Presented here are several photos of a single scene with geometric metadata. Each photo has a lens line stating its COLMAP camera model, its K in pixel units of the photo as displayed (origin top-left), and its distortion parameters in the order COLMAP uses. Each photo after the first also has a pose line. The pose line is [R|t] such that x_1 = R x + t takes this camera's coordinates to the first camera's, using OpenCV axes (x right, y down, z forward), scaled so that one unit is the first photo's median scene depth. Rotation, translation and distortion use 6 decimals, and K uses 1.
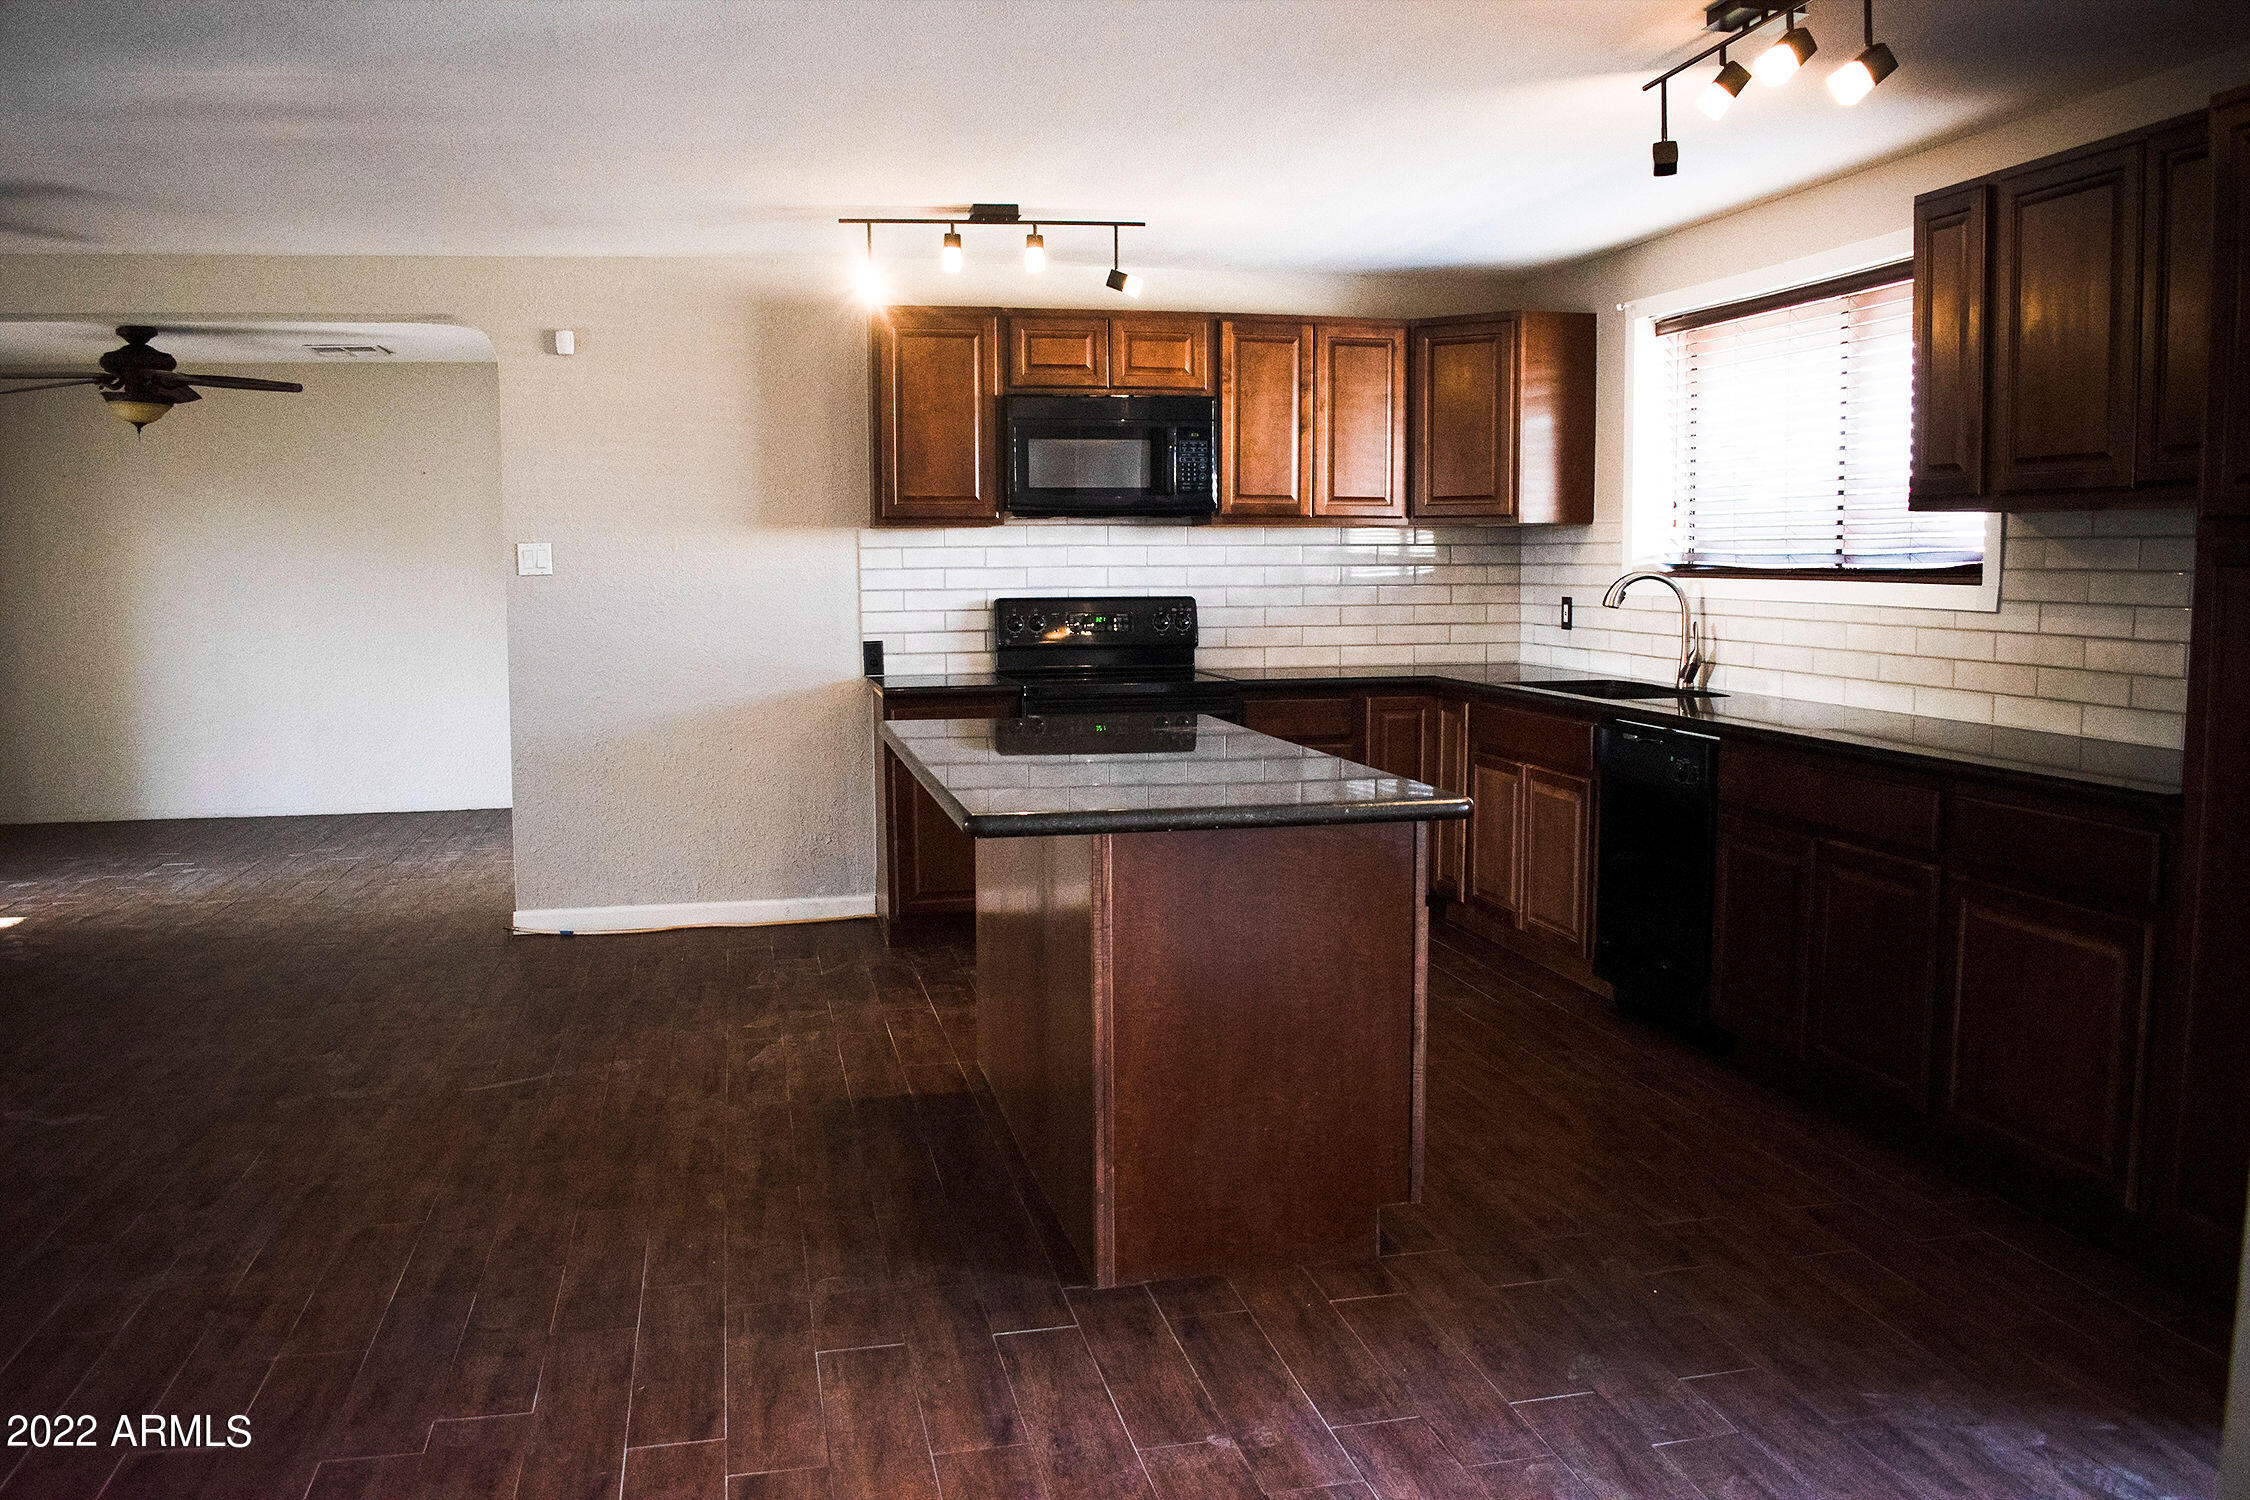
lens RADIAL K [[1752.9, 0, 1126.4], [0, 1752.9, 752.9], [0, 0, 1]] dist [-0.097645, 0.014529]
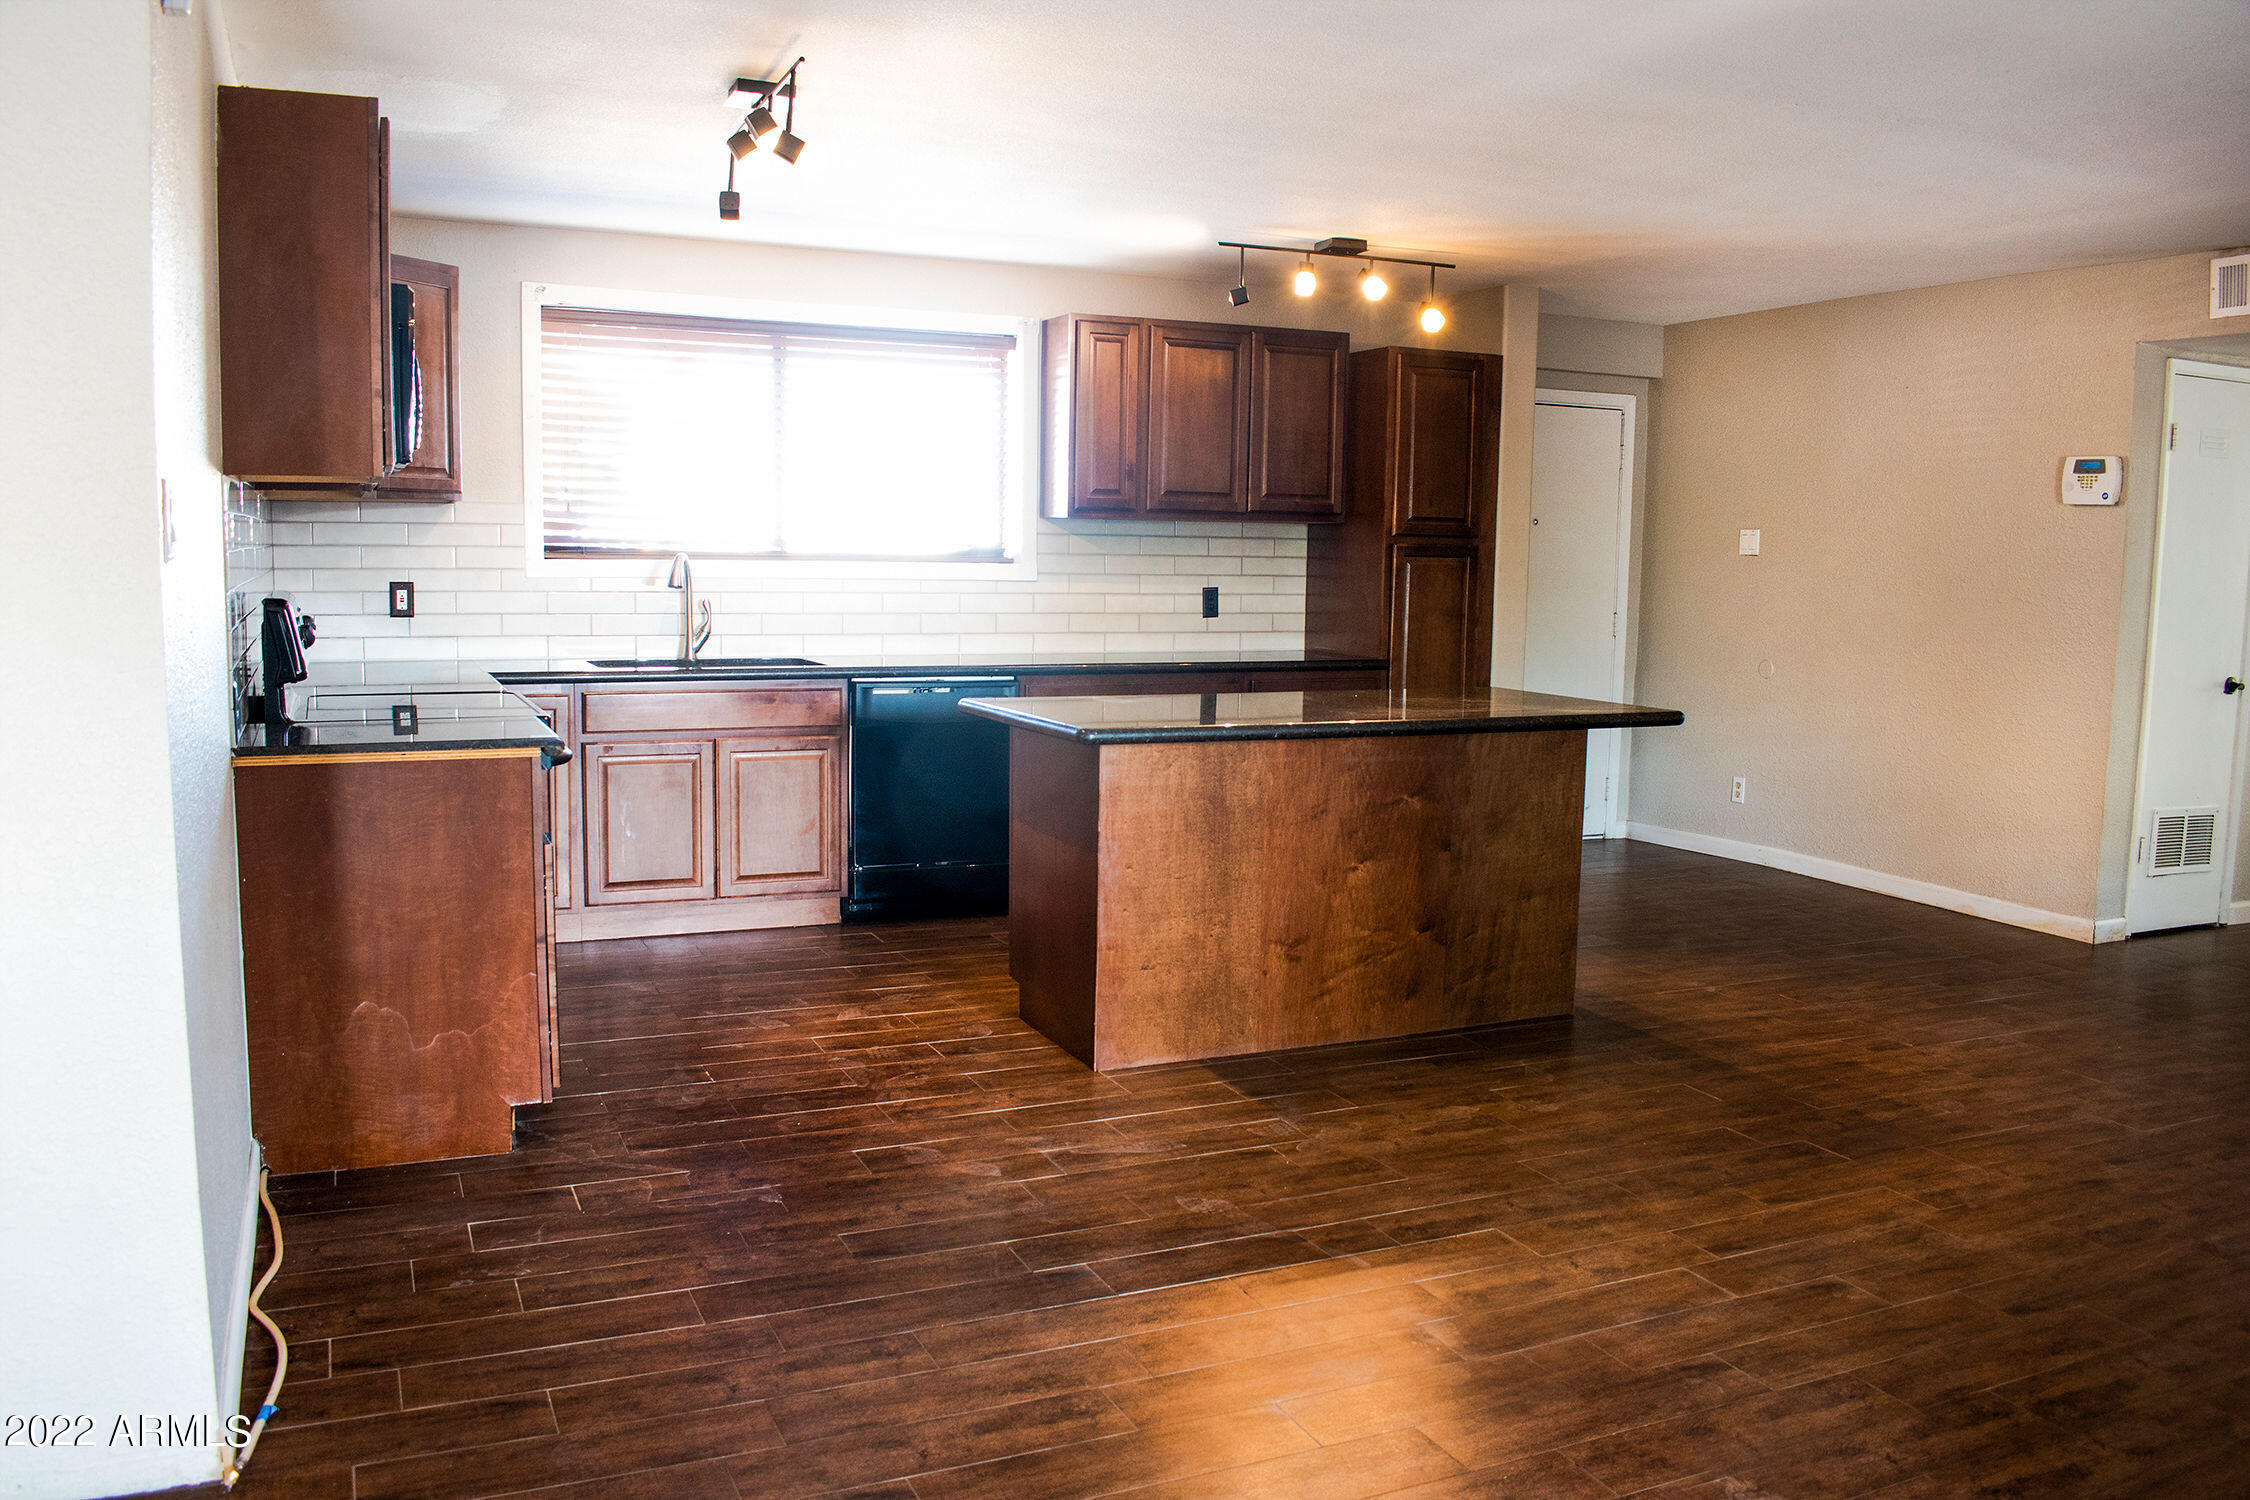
lens RADIAL K [[1752.9, 0, 1126.4], [0, 1752.9, 752.9], [0, 0, 1]] dist [-0.097645, 0.014529]
pose [[-0.202933, -0.110238, 0.972967, -0.787593], [0.091305, 0.987183, 0.130892, -0.093928], [-0.974926, 0.115399, -0.190267, 0.903796]]
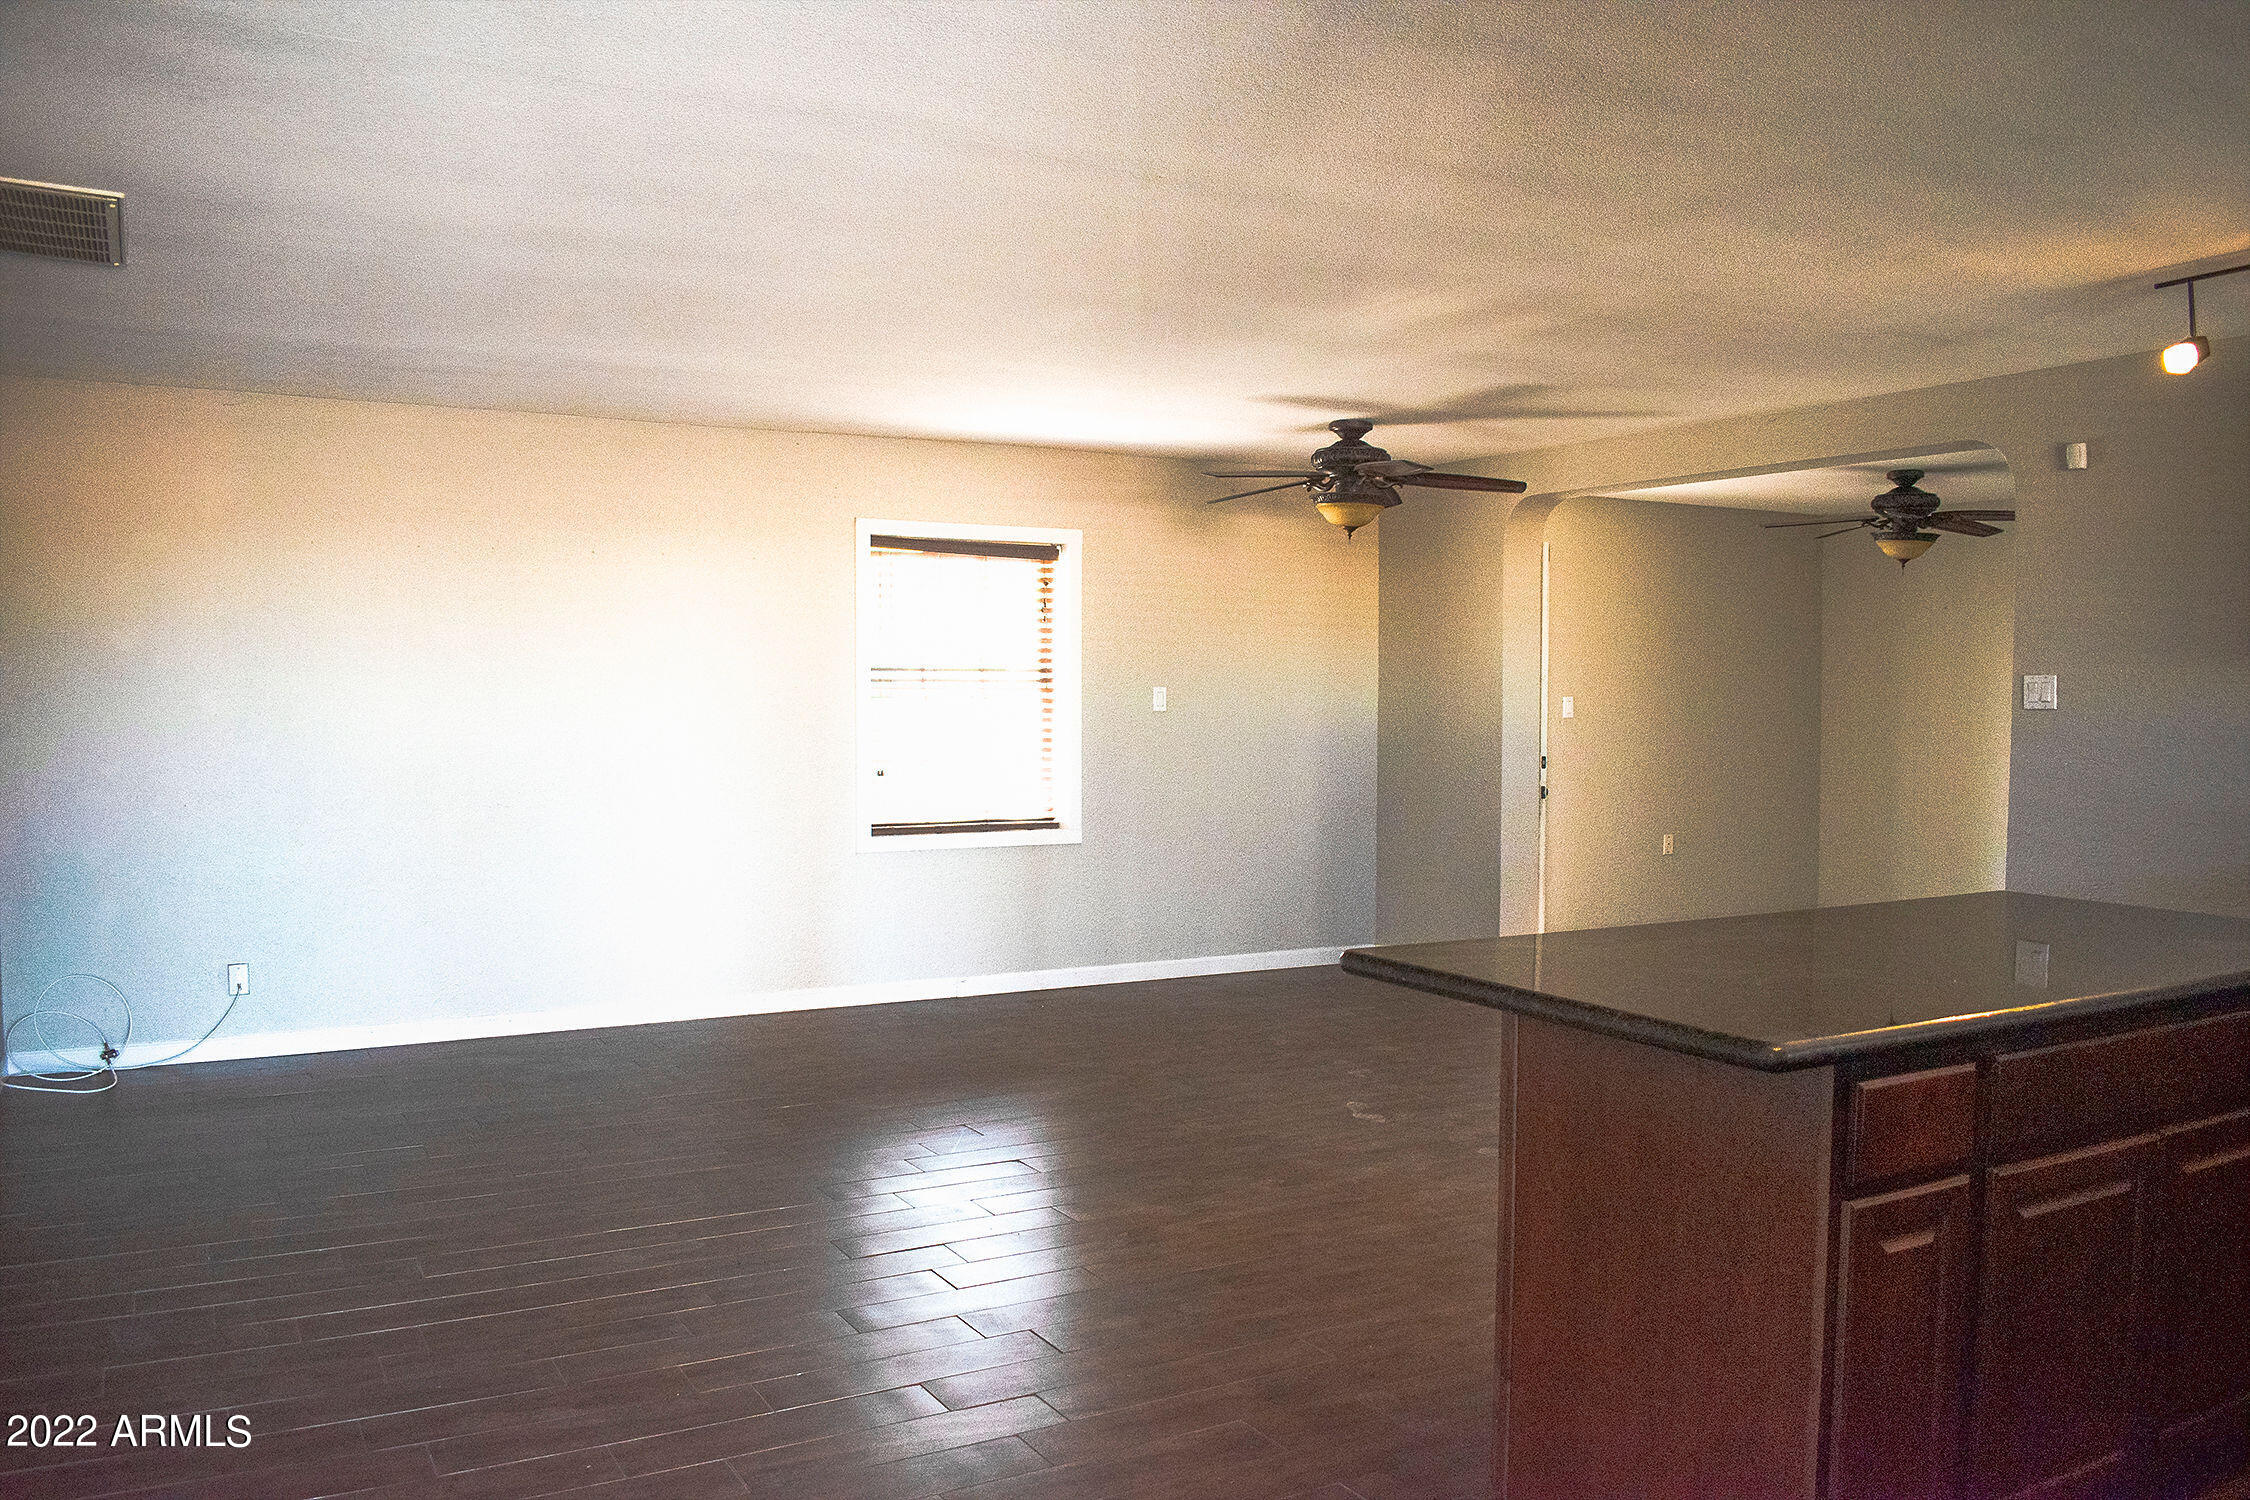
lens RADIAL K [[1752.9, 0, 1126.4], [0, 1752.9, 752.9], [0, 0, 1]] dist [-0.097645, 0.014529]
pose [[0.290109, 0.042011, -0.956071, 0.404940], [-0.111796, 0.993683, 0.009740, -0.035271], [0.950441, 0.104059, 0.292974, 0.282893]]
